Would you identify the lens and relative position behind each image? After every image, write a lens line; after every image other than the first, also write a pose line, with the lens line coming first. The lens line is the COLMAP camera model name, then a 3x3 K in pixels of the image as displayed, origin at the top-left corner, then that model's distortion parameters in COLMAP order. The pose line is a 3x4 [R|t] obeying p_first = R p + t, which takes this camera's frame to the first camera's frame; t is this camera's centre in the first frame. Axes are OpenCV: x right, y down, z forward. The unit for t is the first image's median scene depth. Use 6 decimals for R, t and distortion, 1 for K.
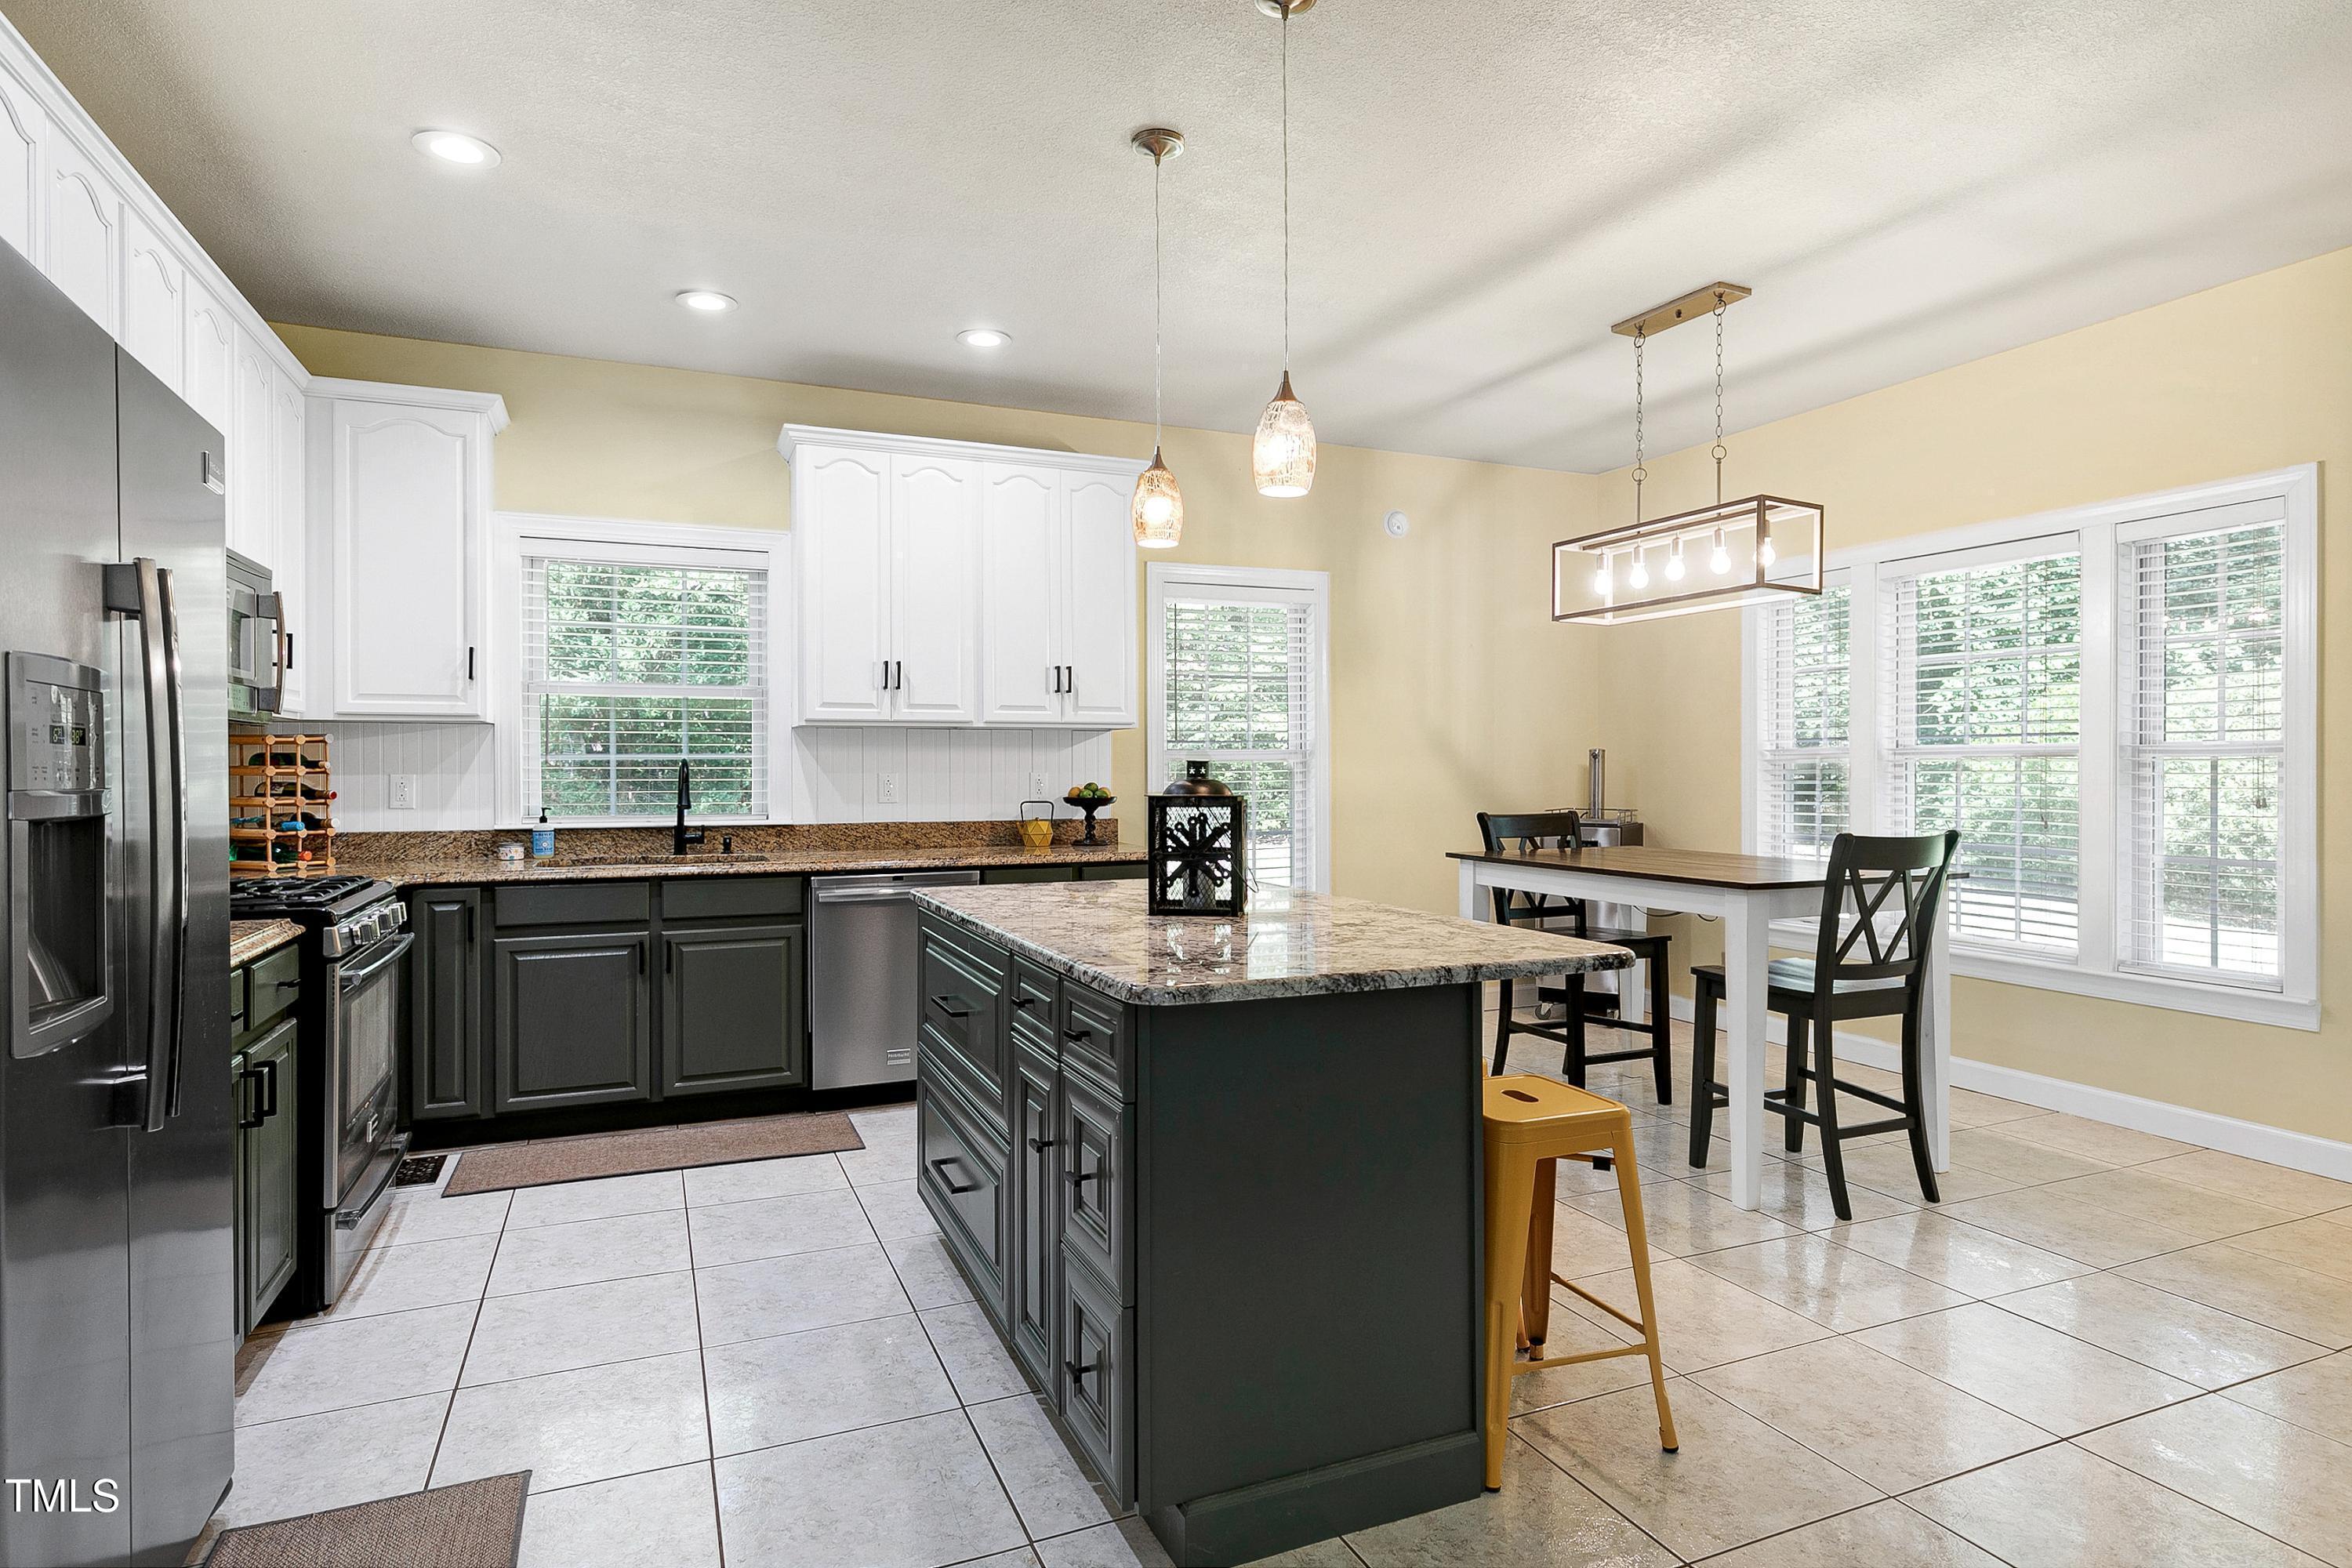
lens RADIAL K [[1237.7, 0, 1176.8], [0, 1237.7, 768.0], [0, 0, 1]] dist [0.003434, 0.000055]
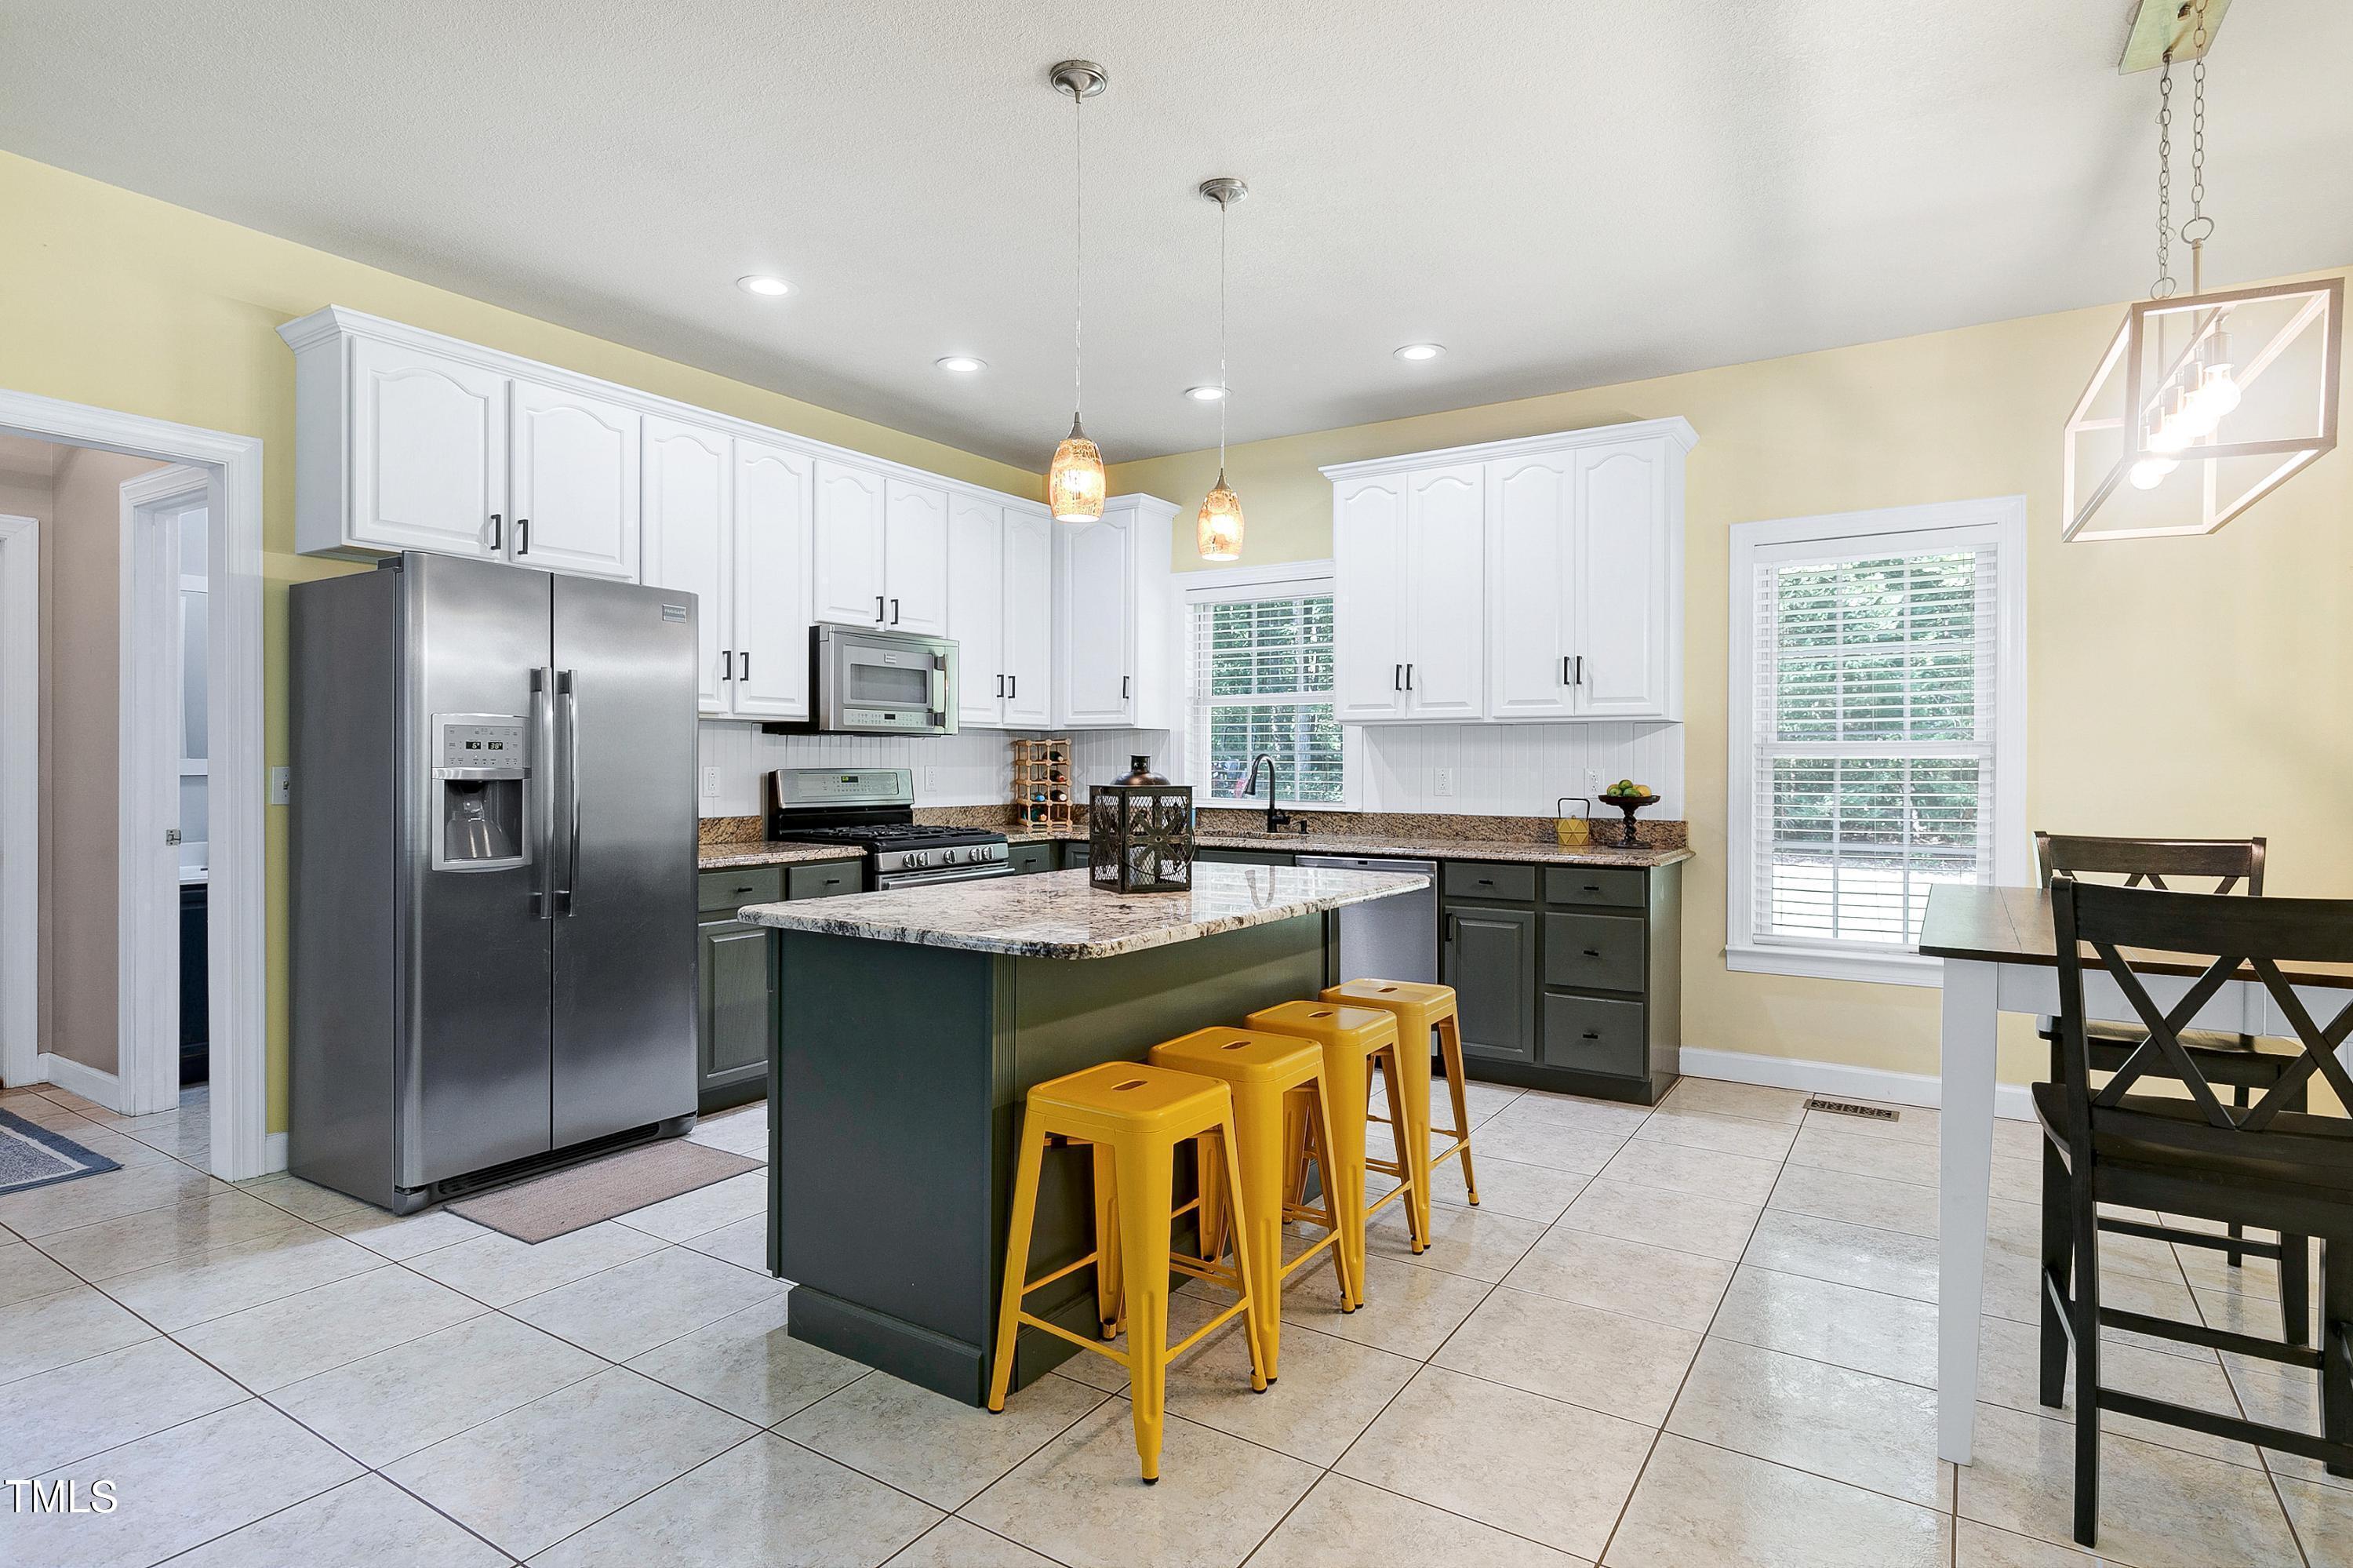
lens RADIAL K [[1238.3, 0, 1177.3], [0, 1238.3, 768.0], [0, 0, 1]] dist [0.003434, 0.000055]
pose [[0.554752, 0.007686, -0.831980, 0.566648], [-0.005514, 0.999969, 0.005561, -0.000359], [0.831998, 0.001502, 0.554777, 0.233889]]
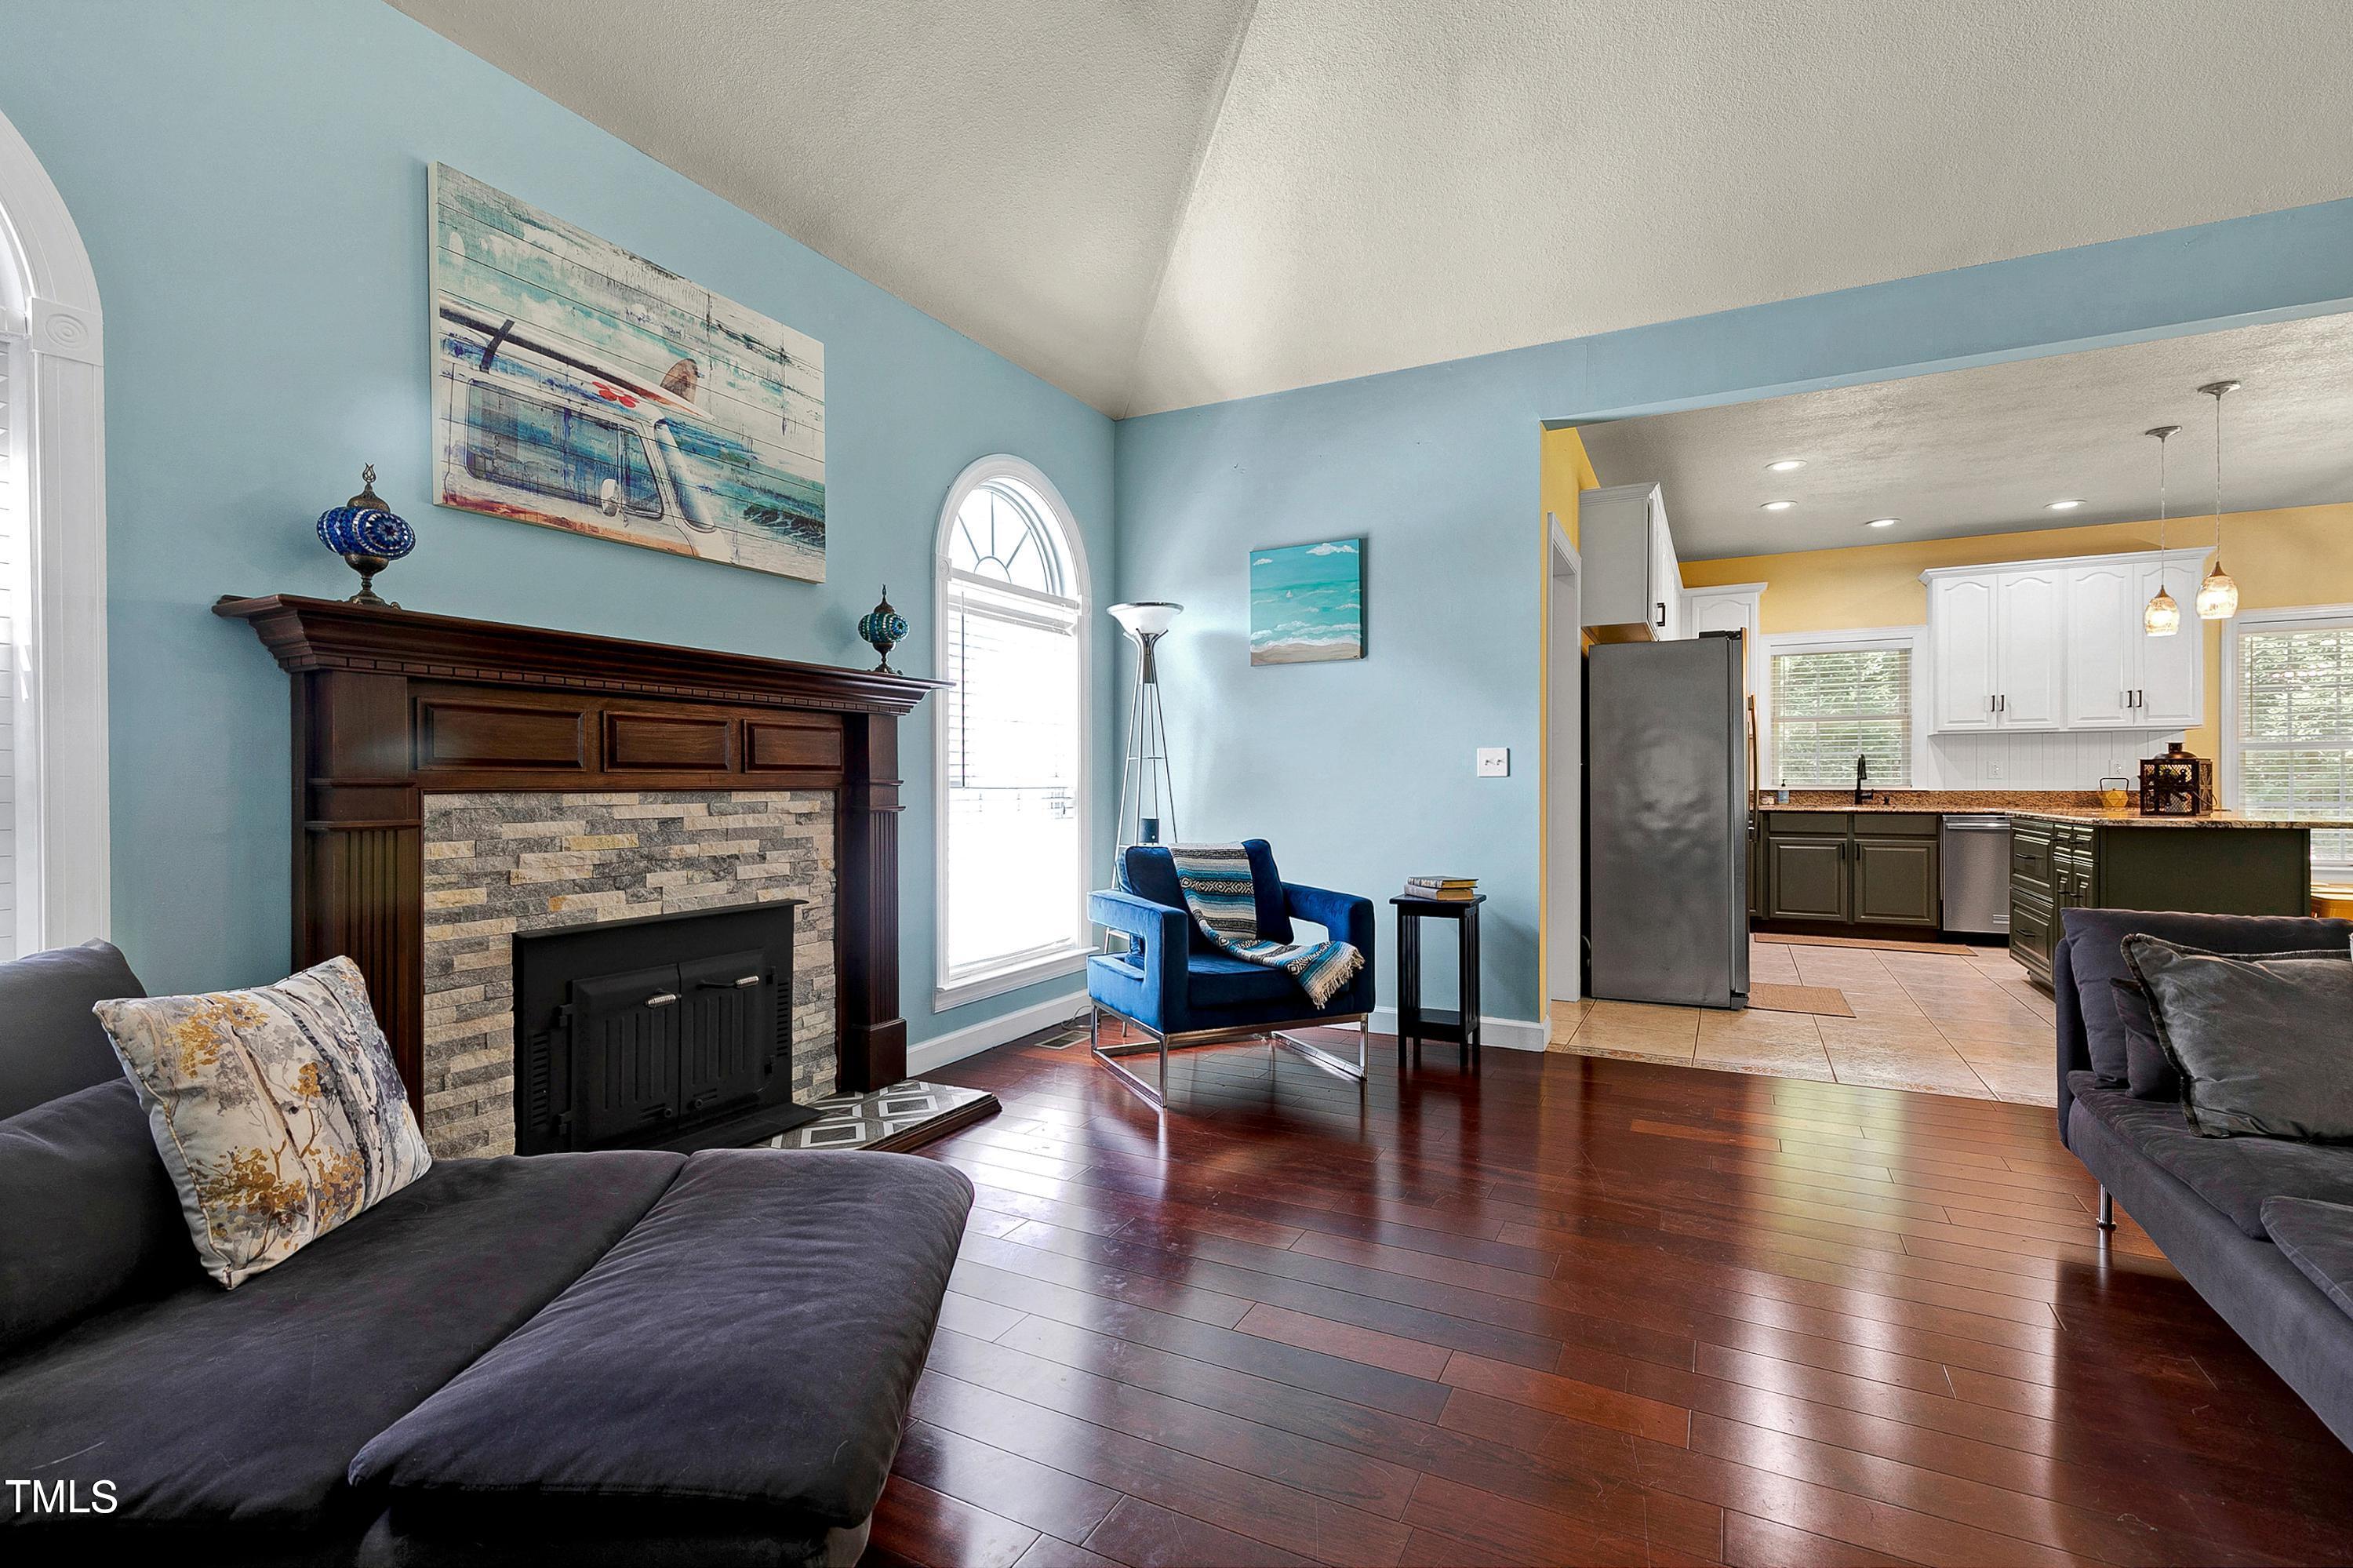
lens RADIAL K [[1073.3, 0, 1166.7], [0, 1073.3, 785.0], [0, 0, 1]] dist [0.023090, -0.009727]
pose [[0.632682, 0.001860, -0.774409, 0.209166], [0.000927, 0.999995, 0.003160, 0.033316], [0.774411, -0.002717, 0.632677, -0.859702]]
